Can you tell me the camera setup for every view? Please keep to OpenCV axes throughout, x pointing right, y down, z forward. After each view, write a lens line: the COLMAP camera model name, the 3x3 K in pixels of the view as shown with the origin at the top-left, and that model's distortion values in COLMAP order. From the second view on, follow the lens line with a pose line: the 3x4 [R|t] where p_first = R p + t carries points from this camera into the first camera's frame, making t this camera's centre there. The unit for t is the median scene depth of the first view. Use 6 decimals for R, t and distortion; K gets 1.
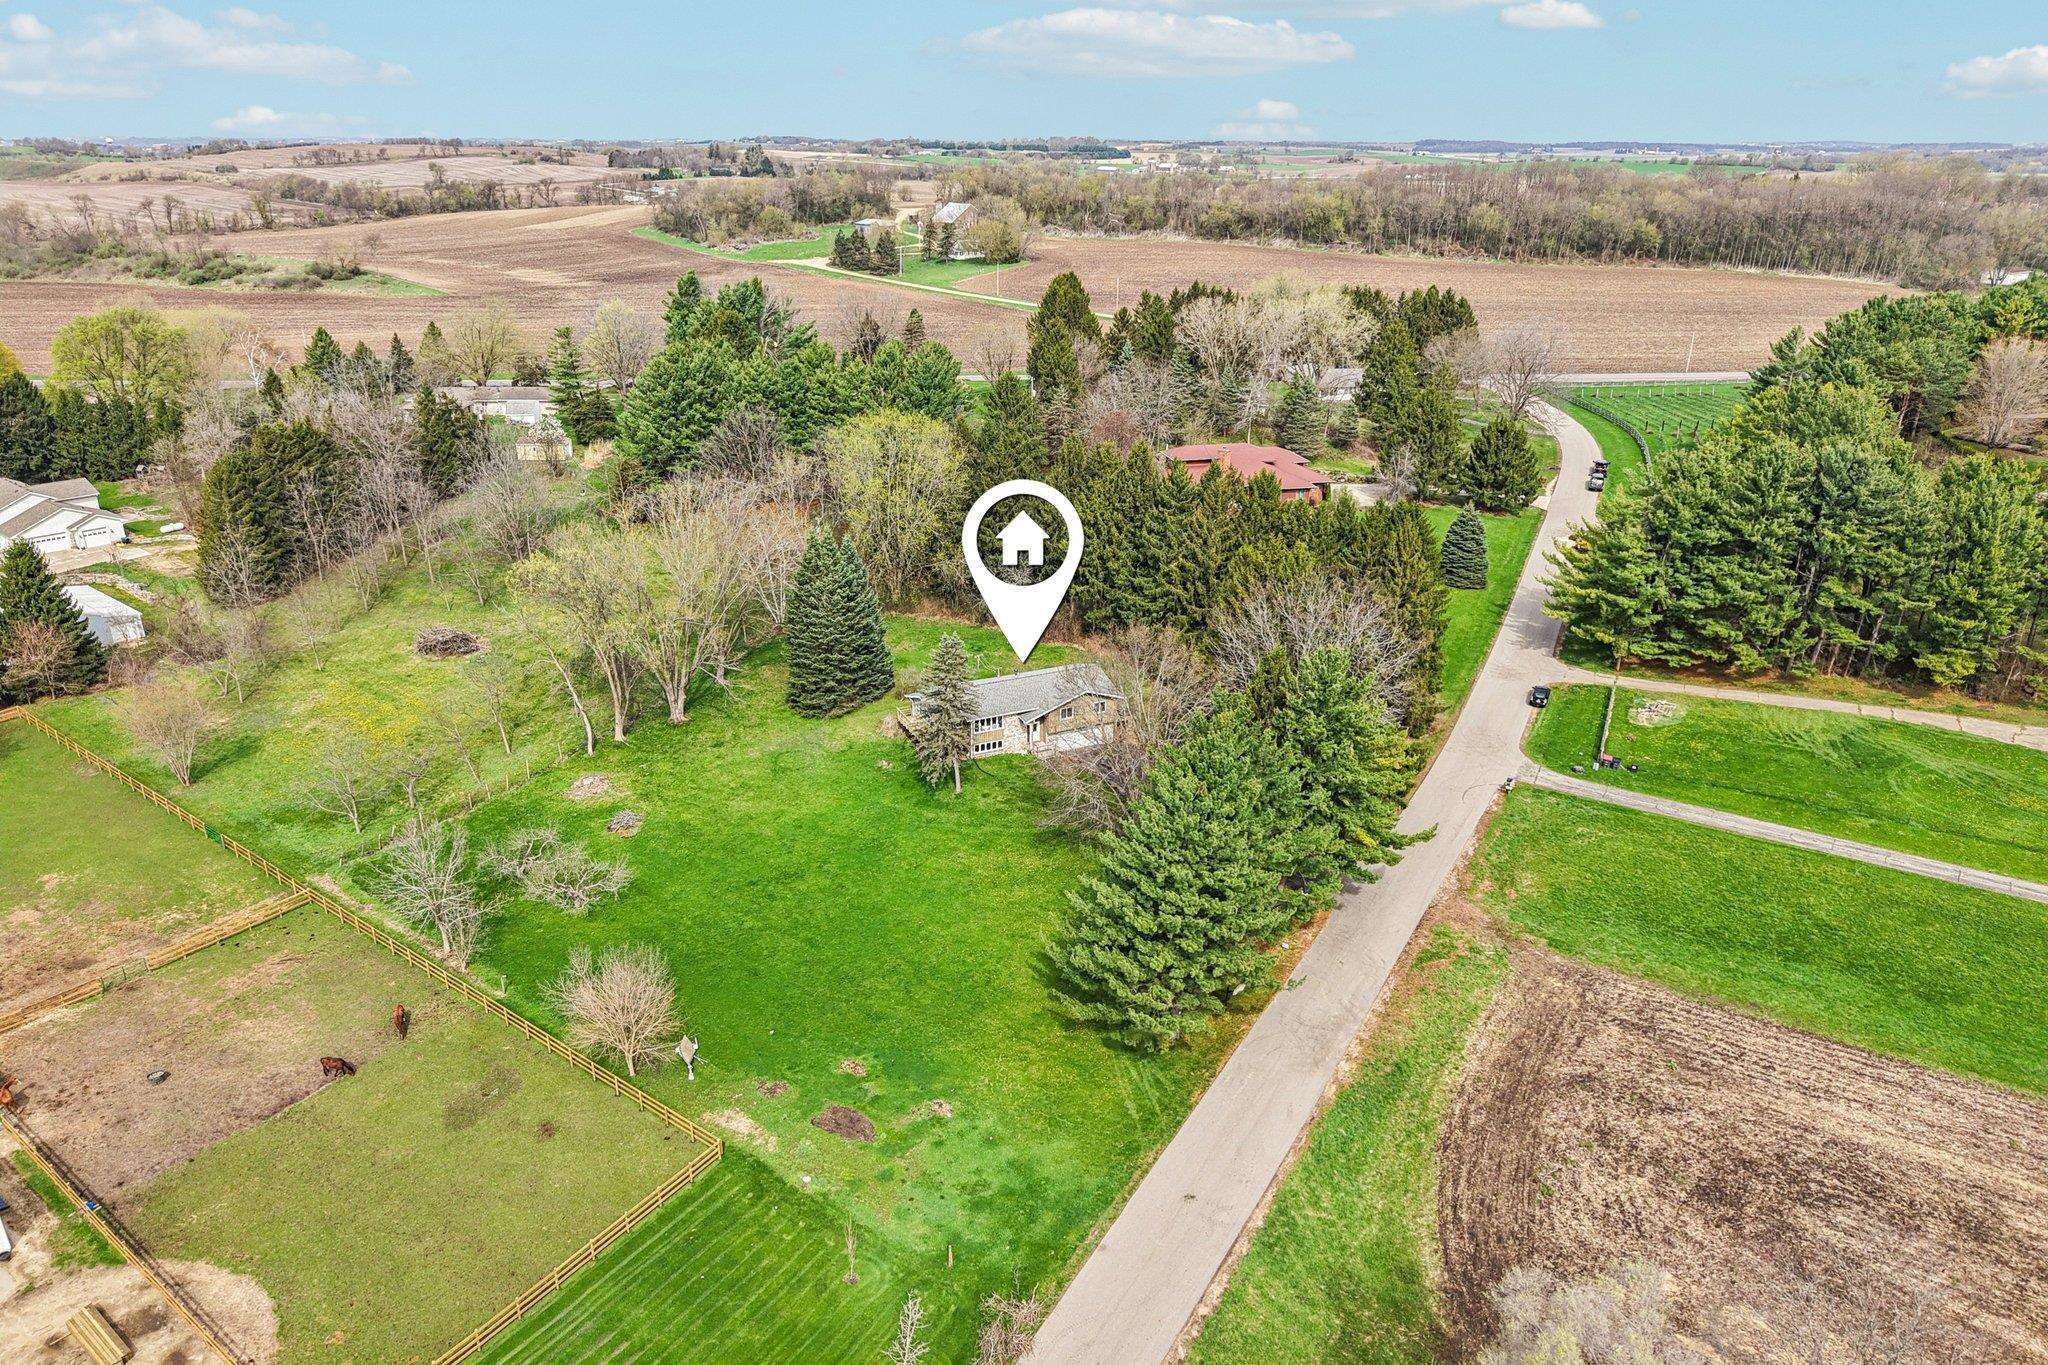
lens RADIAL K [[1422.1, 0, 1023.9], [0, 1422.1, 715.5], [0, 0, 1]] dist [0.027651, -0.046924]
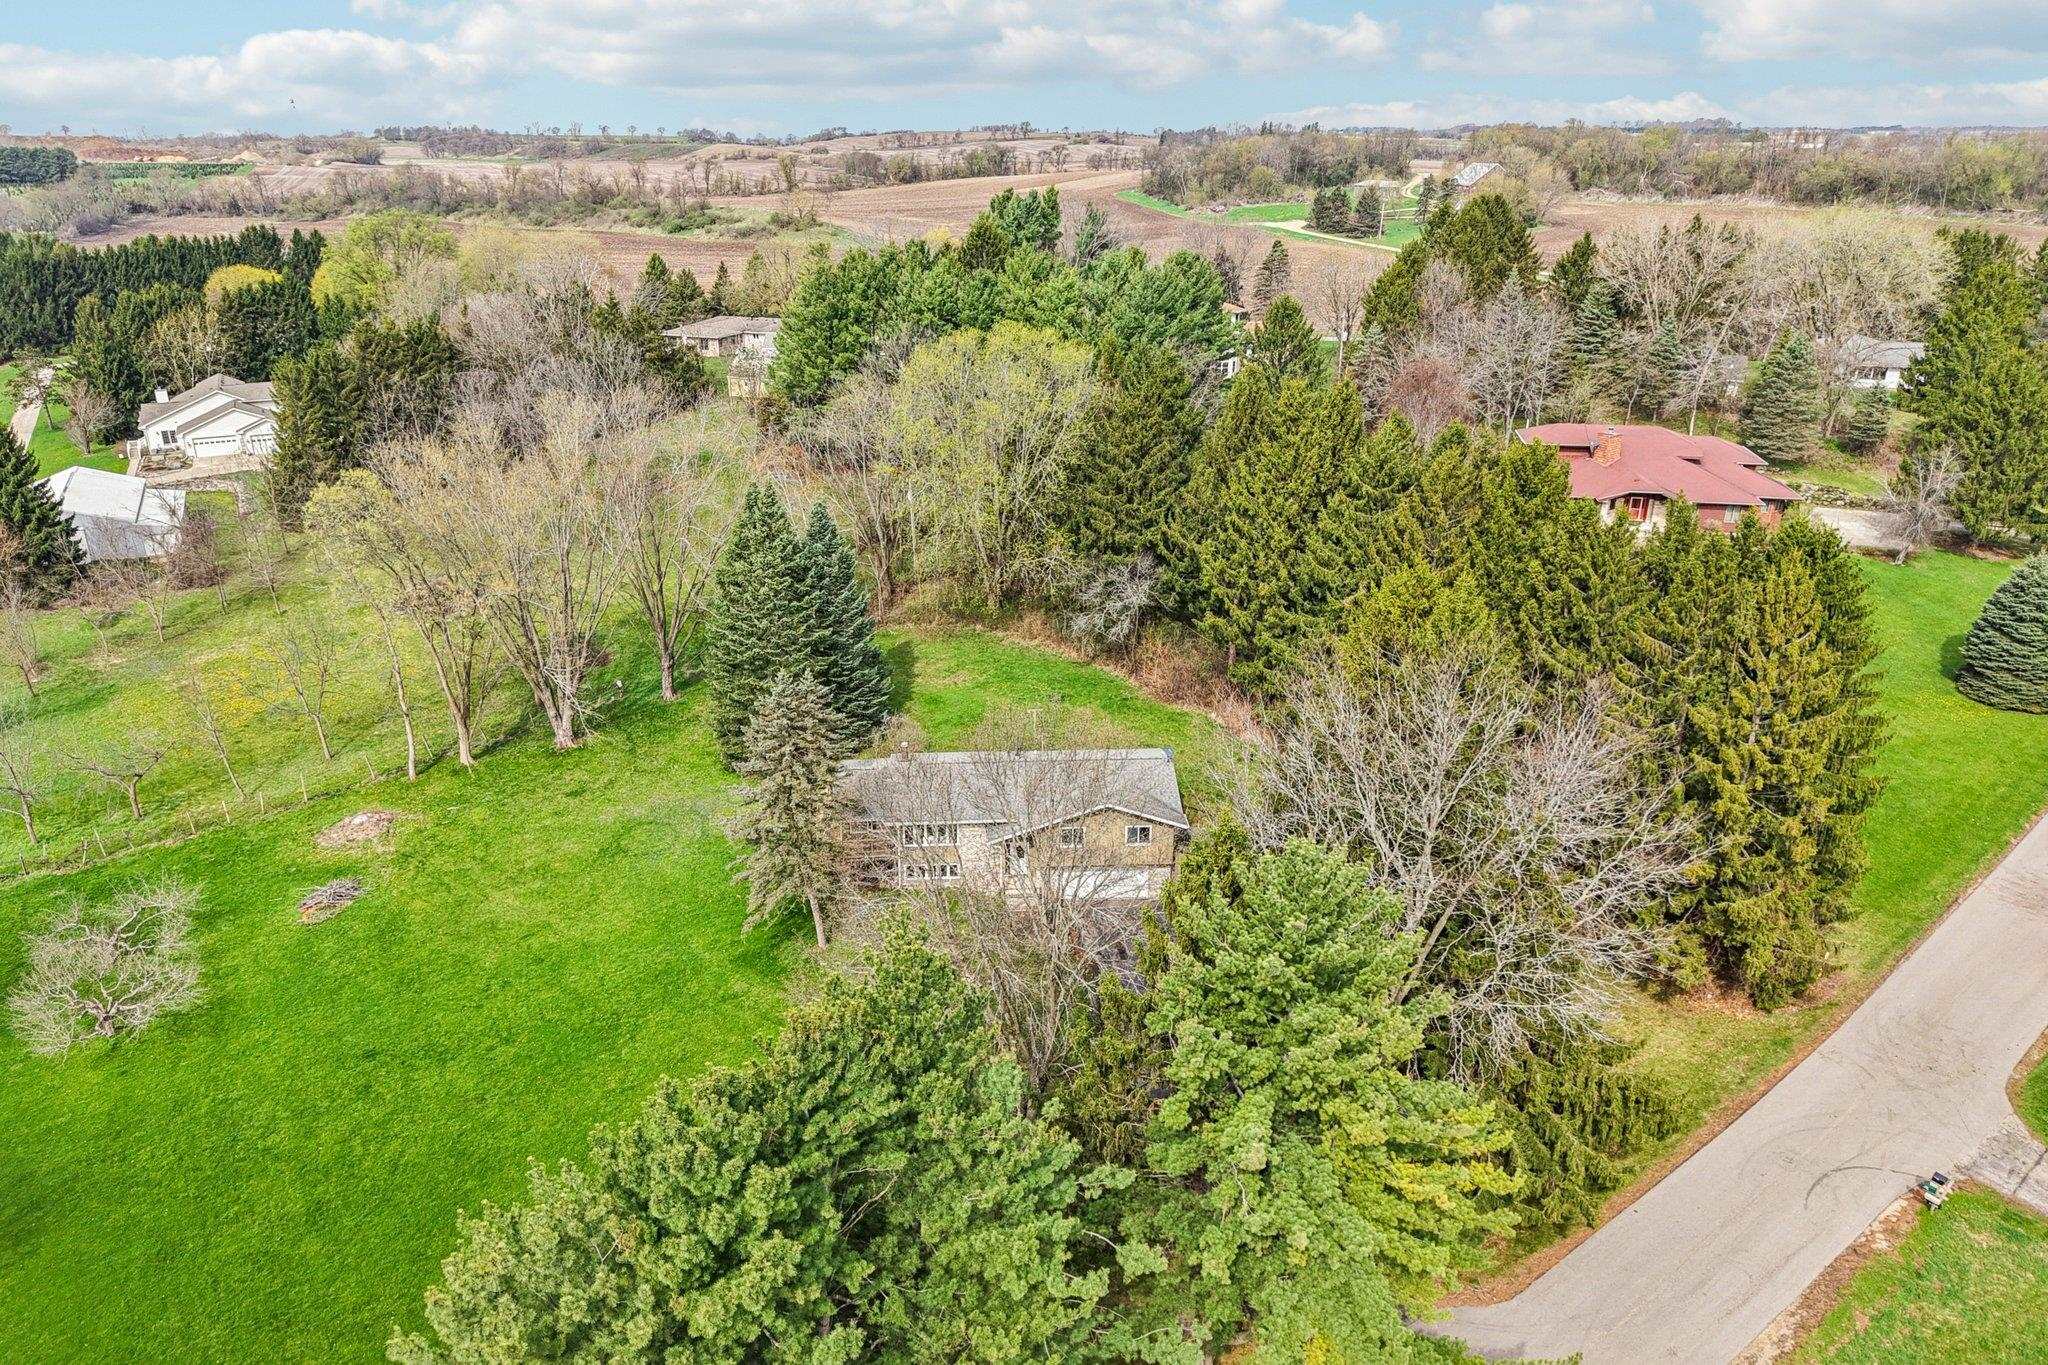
lens RADIAL K [[1425.9, 0, 1011.2], [0, 1425.9, 692.6], [0, 0, 1]] dist [0.002782, 0.003221]
pose [[0.918294, 0.135235, -0.372085, 0.154911], [-0.141459, 0.989887, 0.010660, -0.045014], [0.369763, 0.042846, 0.928138, 0.338535]]
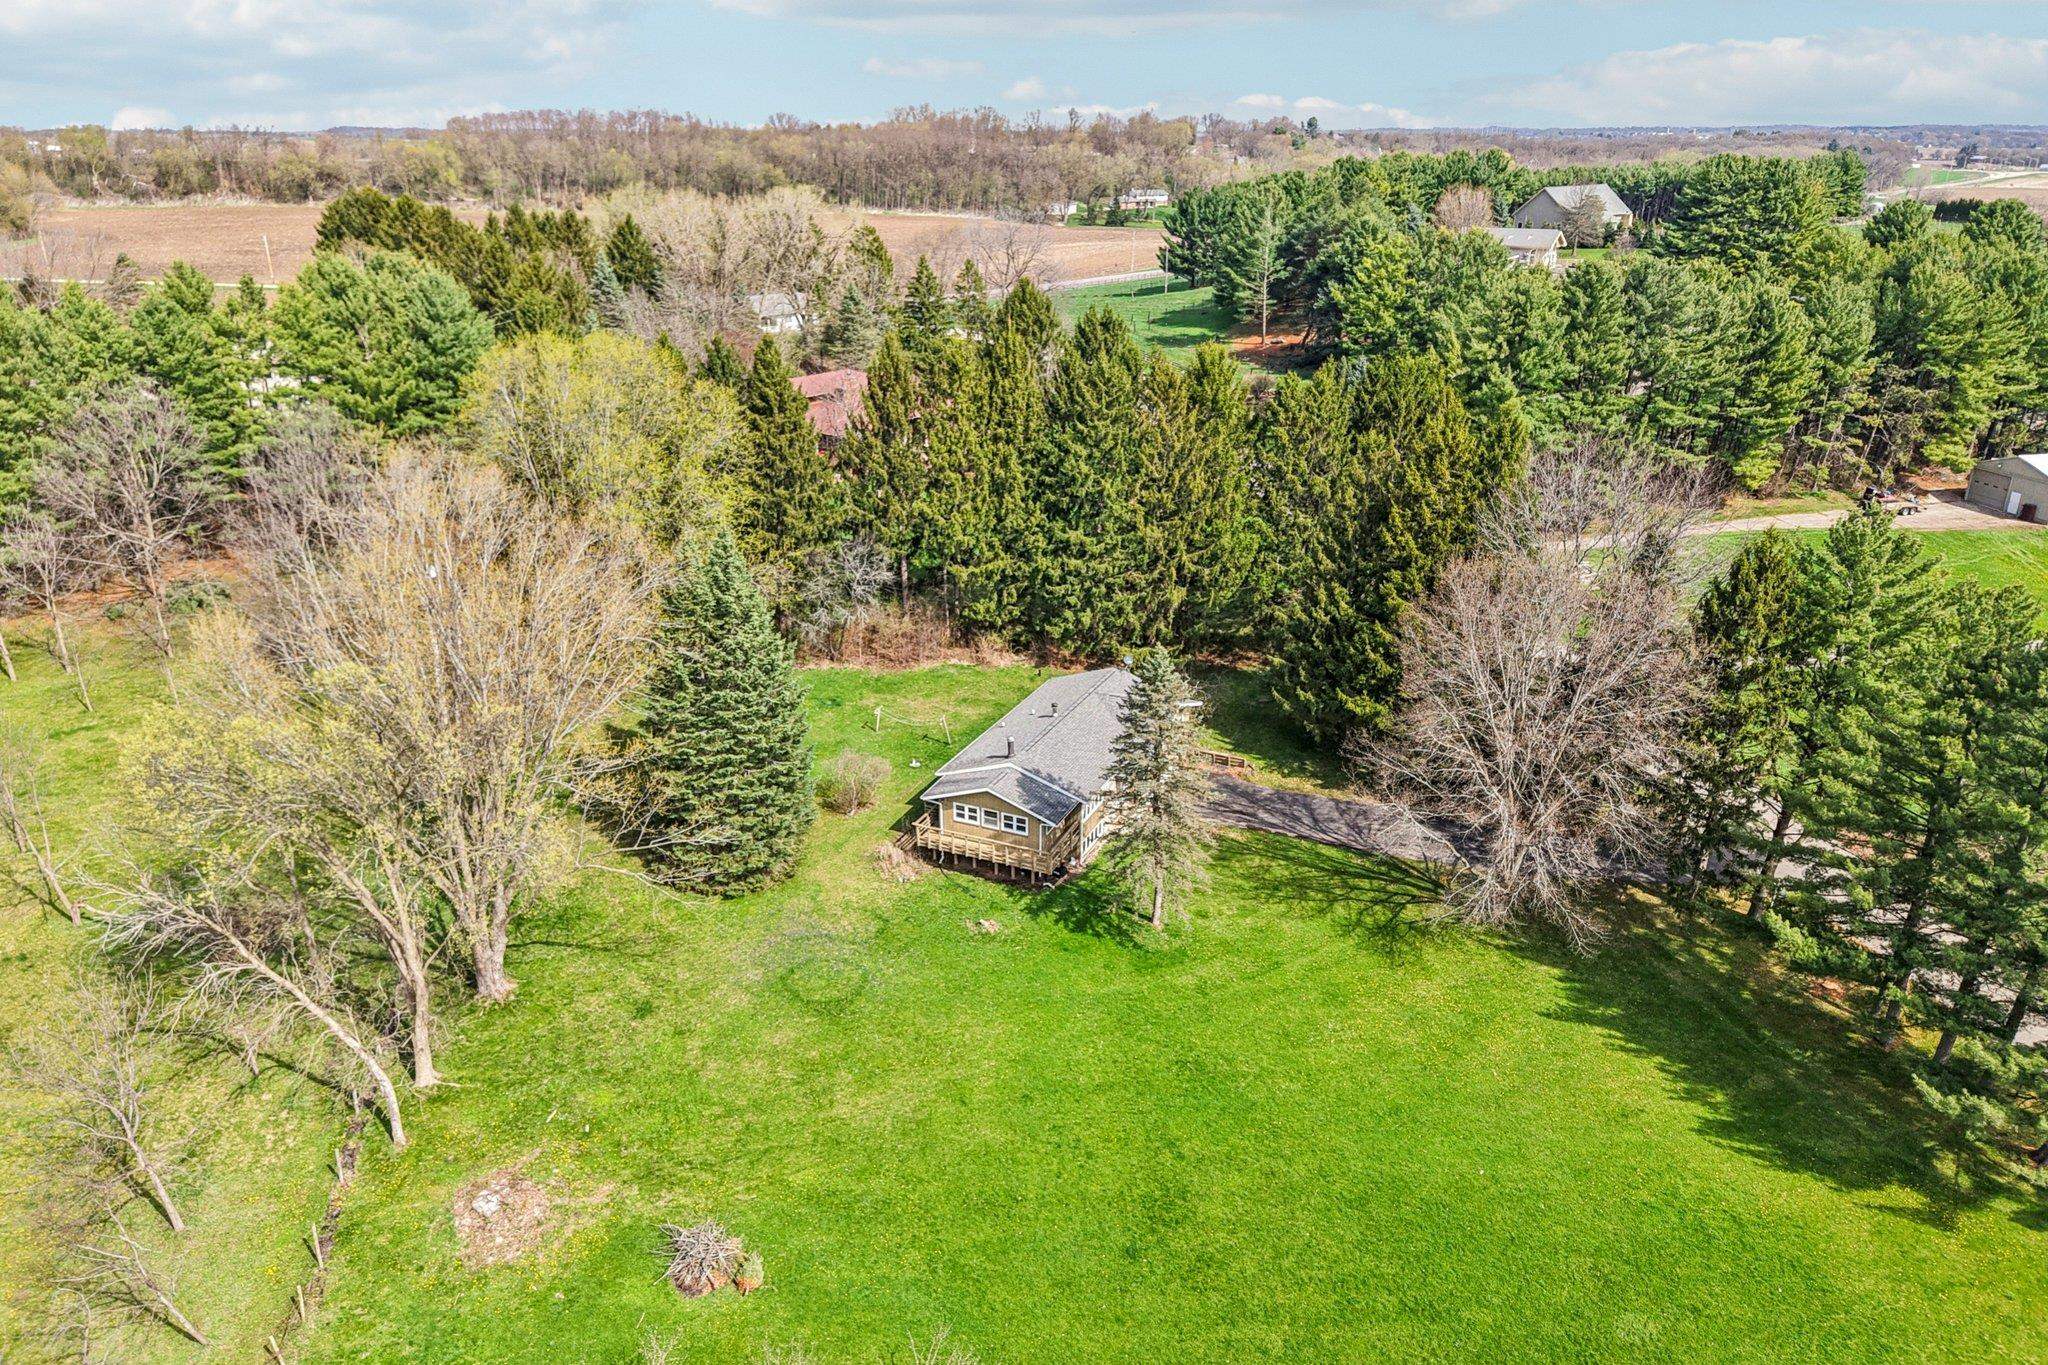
lens RADIAL K [[1434.7, 0, 1028.7], [0, 1434.7, 676.6], [0, 0, 1]] dist [-0.001262, -0.002284]
pose [[0.759165, -0.235188, 0.606922, -0.282705], [0.250268, 0.966229, 0.061375, -0.062202], [-0.600861, 0.105299, 0.792388, 0.389984]]
